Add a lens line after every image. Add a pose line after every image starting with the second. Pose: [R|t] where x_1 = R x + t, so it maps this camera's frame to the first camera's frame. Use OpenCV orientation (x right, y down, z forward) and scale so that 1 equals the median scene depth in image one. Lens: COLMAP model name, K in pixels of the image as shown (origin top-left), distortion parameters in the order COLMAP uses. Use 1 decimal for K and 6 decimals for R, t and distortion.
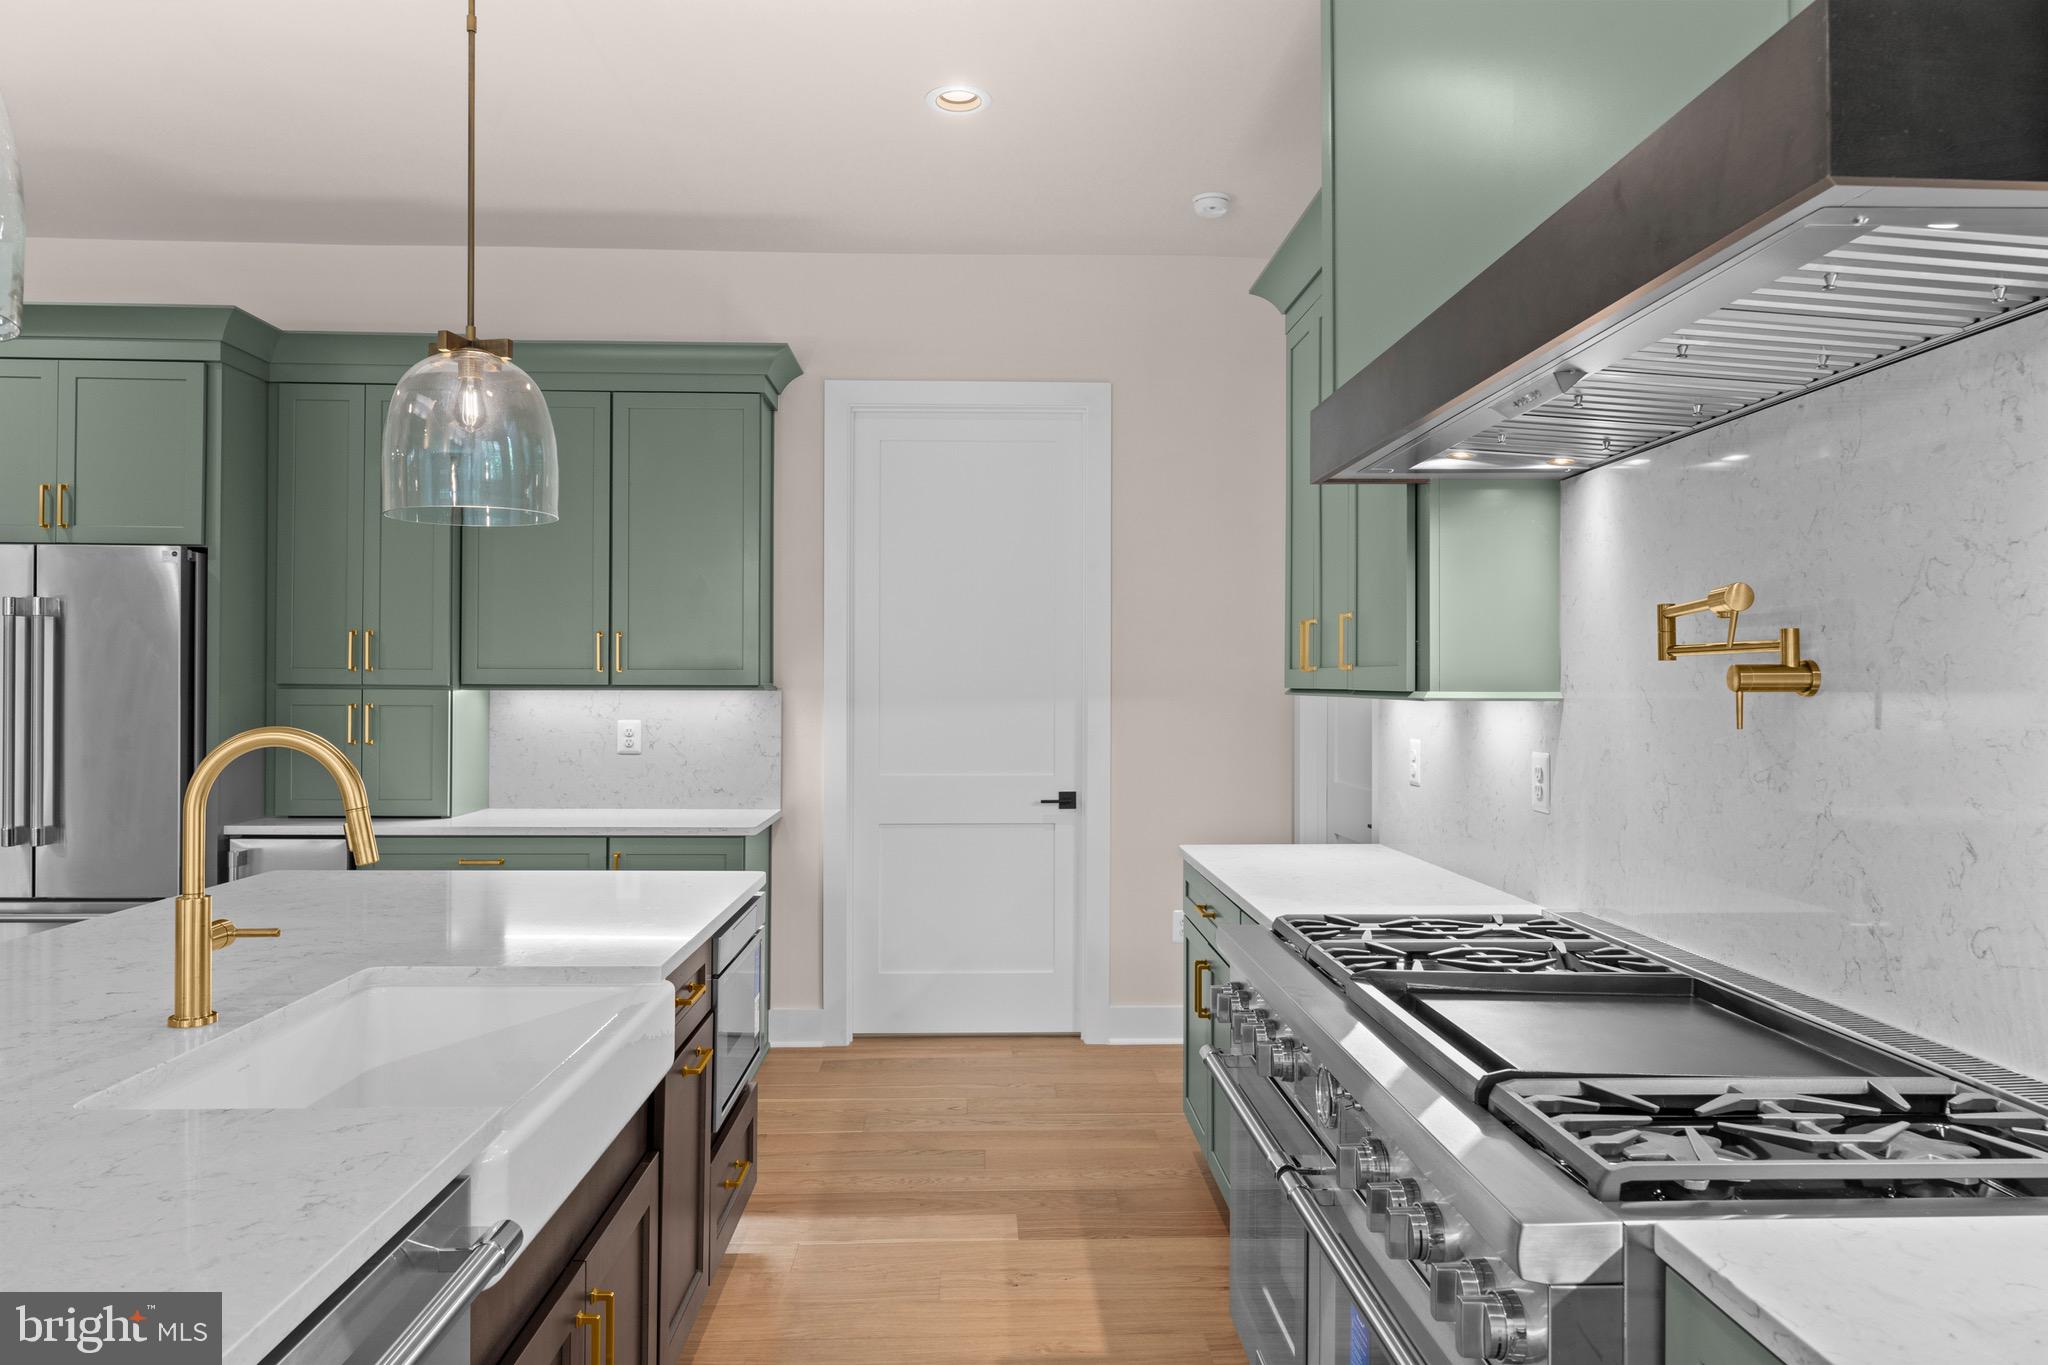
lens RADIAL K [[1354.2, 0, 1037.0], [0, 1354.2, 693.9], [0, 0, 1]] dist [0.032530, 0.000357]
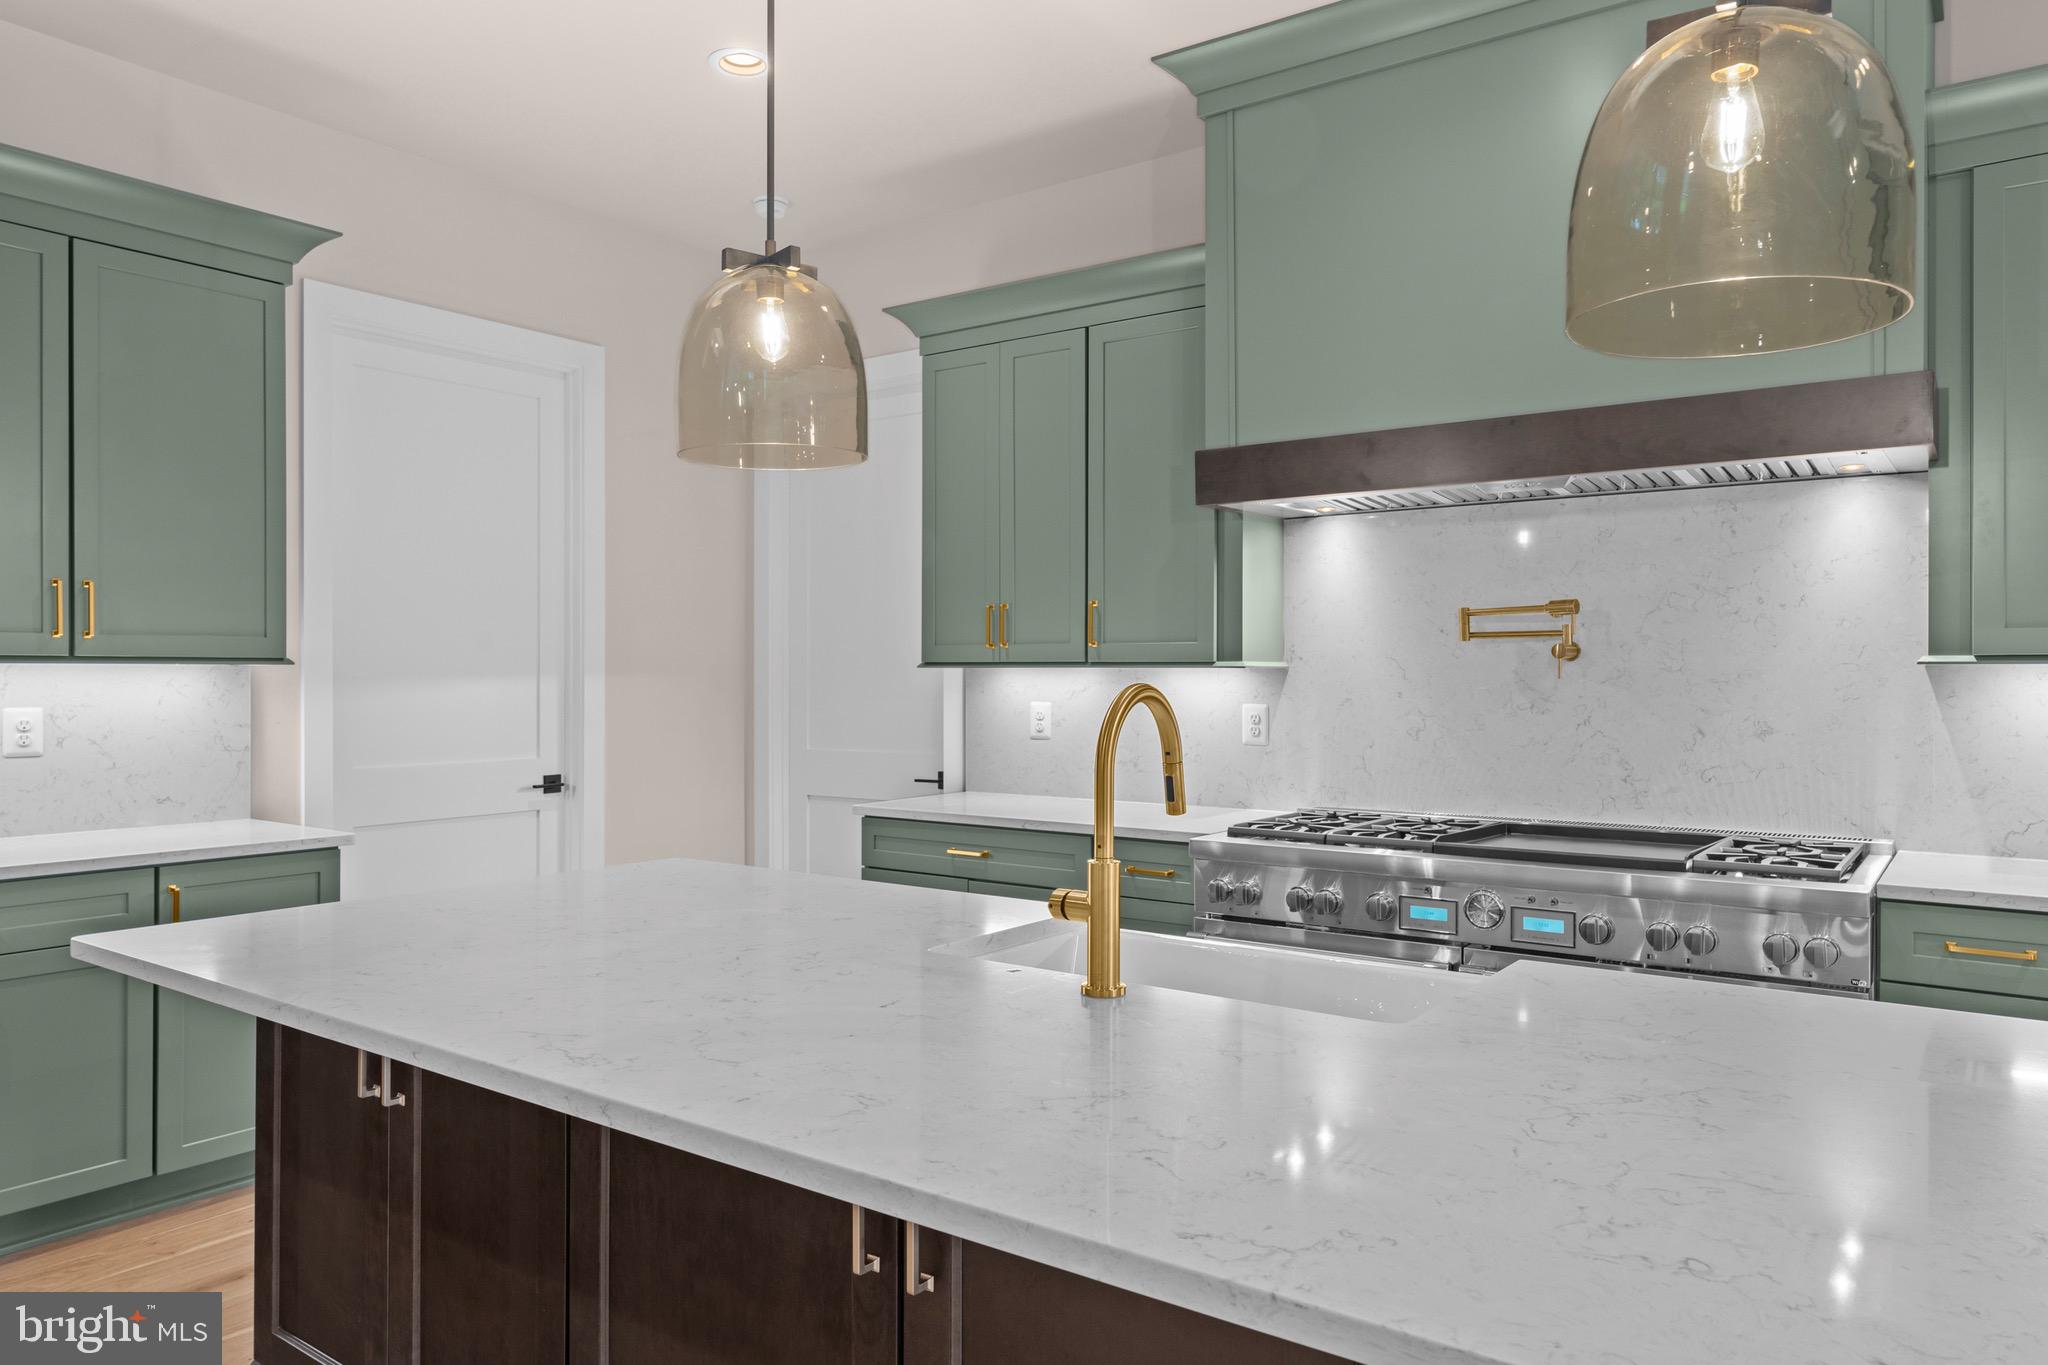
lens RADIAL K [[1354.2, 0, 1031.0], [0, 1354.2, 670.5], [0, 0, 1]] dist [0.032530, 0.000357]
pose [[0.622548, -0.001633, 0.782580, -0.595800], [0.007081, 0.999969, -0.003547, 0.007229], [-0.782549, 0.007749, 0.622540, 0.186327]]
